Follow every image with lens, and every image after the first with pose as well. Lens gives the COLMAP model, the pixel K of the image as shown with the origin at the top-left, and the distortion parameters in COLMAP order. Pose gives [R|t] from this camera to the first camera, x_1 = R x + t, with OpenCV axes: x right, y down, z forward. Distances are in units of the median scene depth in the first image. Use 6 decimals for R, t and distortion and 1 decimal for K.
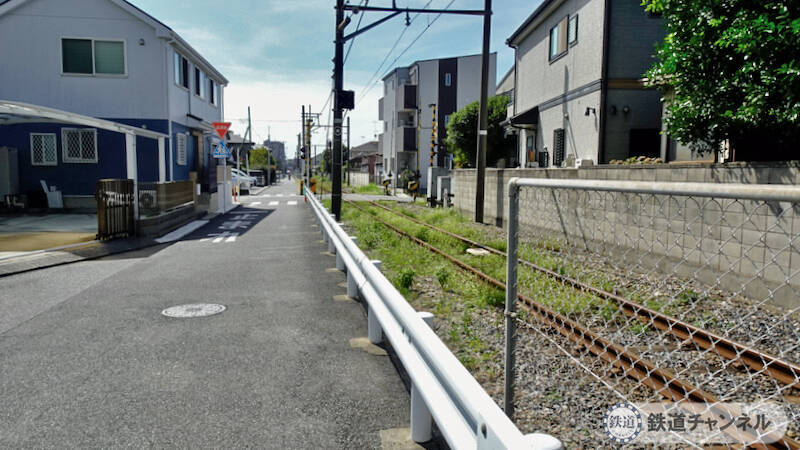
lens RADIAL K [[558.2, 0, 399.0], [0, 558.2, 225.5], [0, 0, 1]] dist [0.008087, 0.001850]
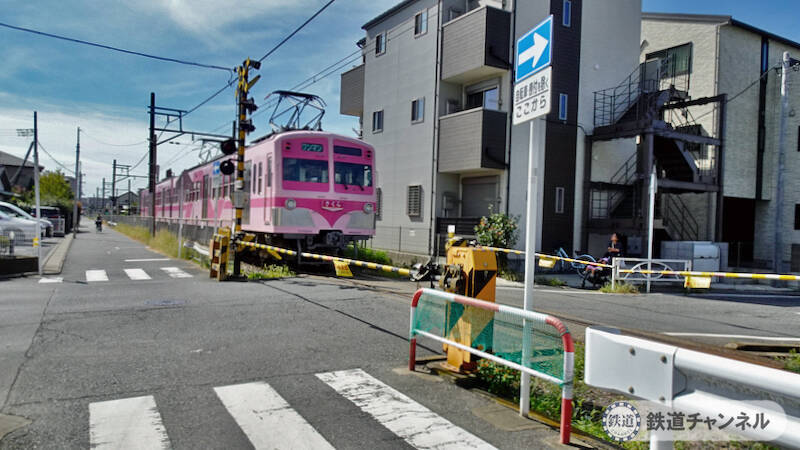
lens RADIAL K [[558.2, 0, 401.3], [0, 558.2, 225.8], [0, 0, 1]] dist [0.008087, 0.001850]
pose [[0.947522, 0.014475, 0.319361, -0.105493], [0.009736, 0.997204, -0.074085, -0.036080], [-0.319541, 0.073306, 0.944733, 0.376147]]
